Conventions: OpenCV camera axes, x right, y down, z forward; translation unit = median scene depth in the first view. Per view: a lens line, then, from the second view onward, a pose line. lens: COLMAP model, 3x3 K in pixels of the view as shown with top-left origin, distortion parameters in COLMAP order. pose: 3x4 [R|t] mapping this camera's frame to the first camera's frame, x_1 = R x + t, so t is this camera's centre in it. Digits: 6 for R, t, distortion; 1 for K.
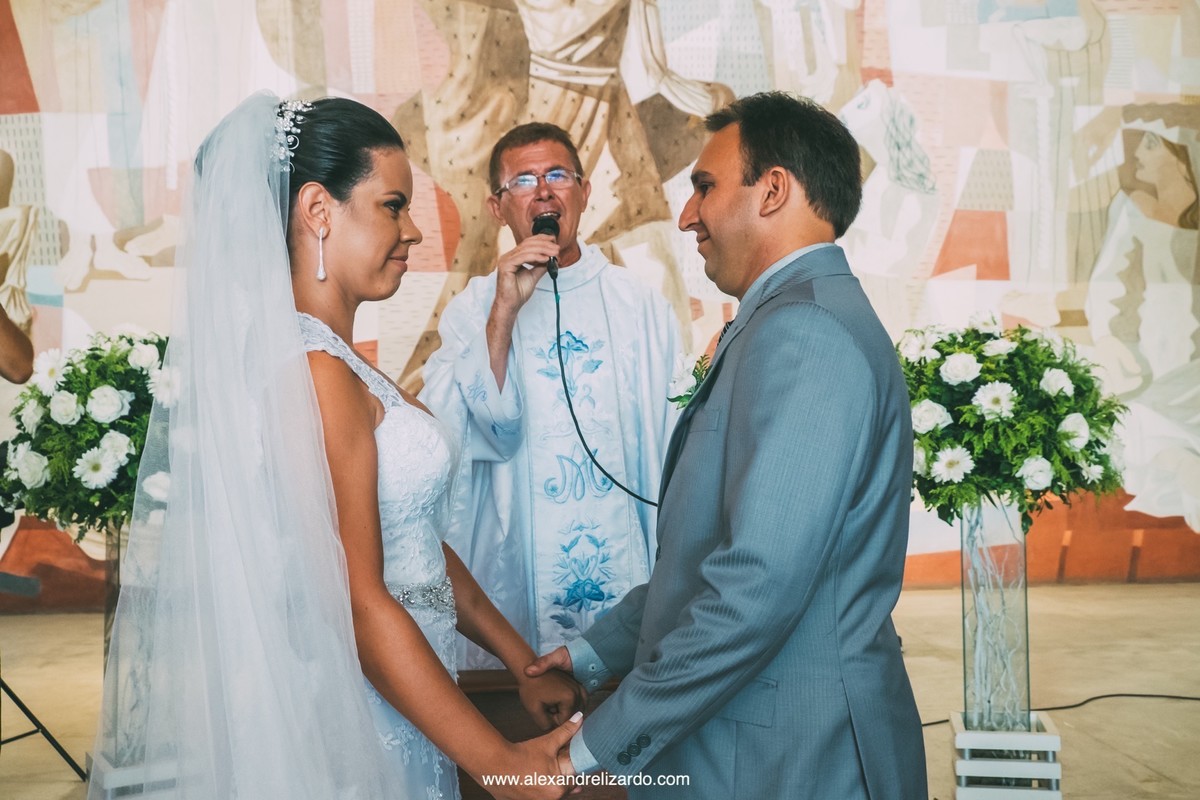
lens RADIAL K [[1192.9, 0, 599.6], [0, 1192.9, 401.0], [0, 0, 1]] dist [0.012202, 0.000000]
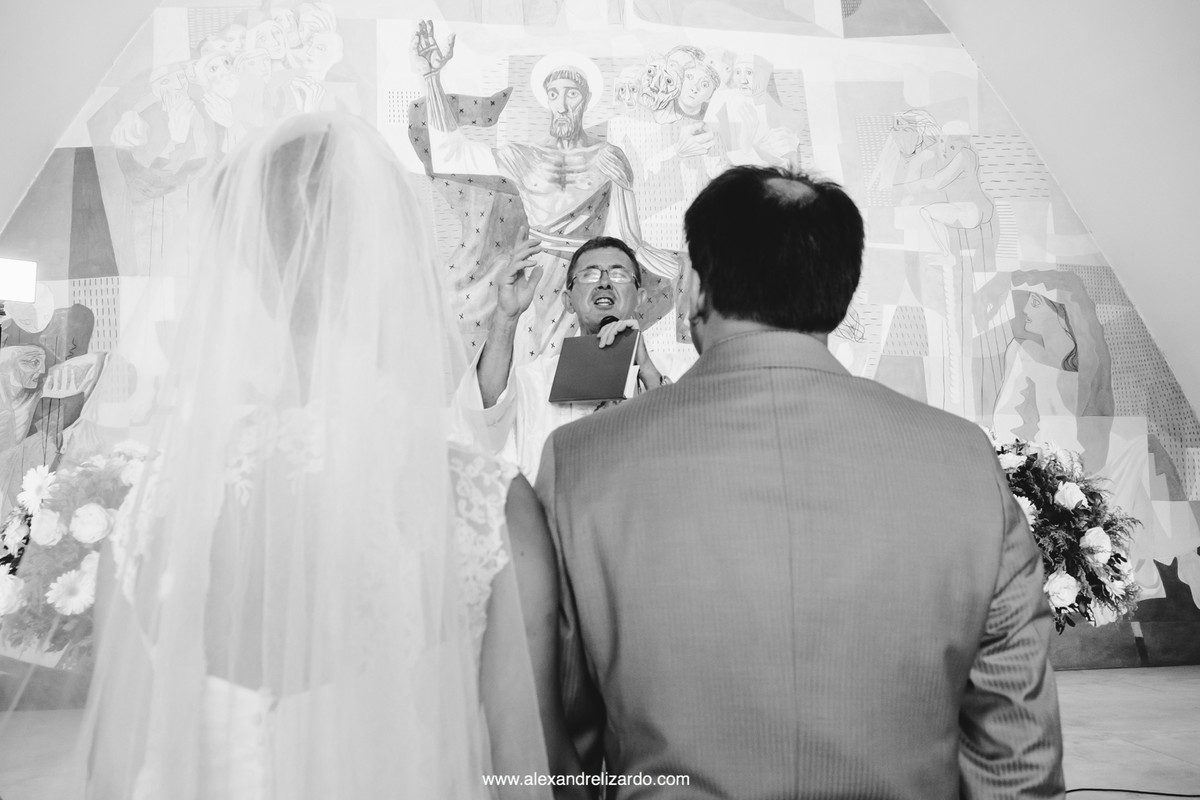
lens RADIAL K [[929.3, 0, 599.1], [0, 929.3, 399.5], [0, 0, 1]] dist [-0.016899, 0.004706]
pose [[0.999712, -0.002208, 0.023914, -0.009453], [0.005176, 0.992176, -0.124737, -0.000388], [-0.023451, 0.124825, 0.991902, 0.085224]]
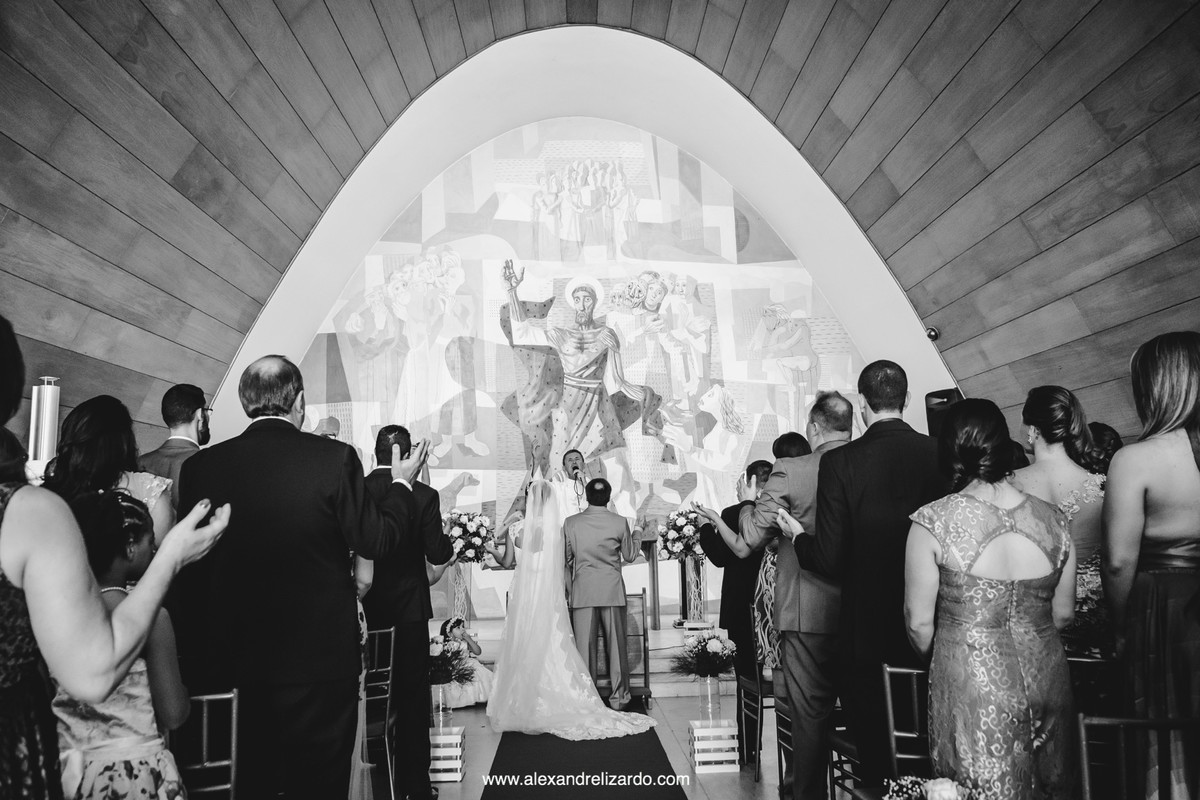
lens RADIAL K [[929.3, 0, 602.9], [0, 929.3, 394.9], [0, 0, 1]] dist [-0.016899, 0.004706]
pose [[0.999917, -0.003179, -0.012523, 0.038713], [0.001448, 0.990729, -0.135848, -0.009823], [0.012838, 0.135819, 0.990651, -0.757046]]
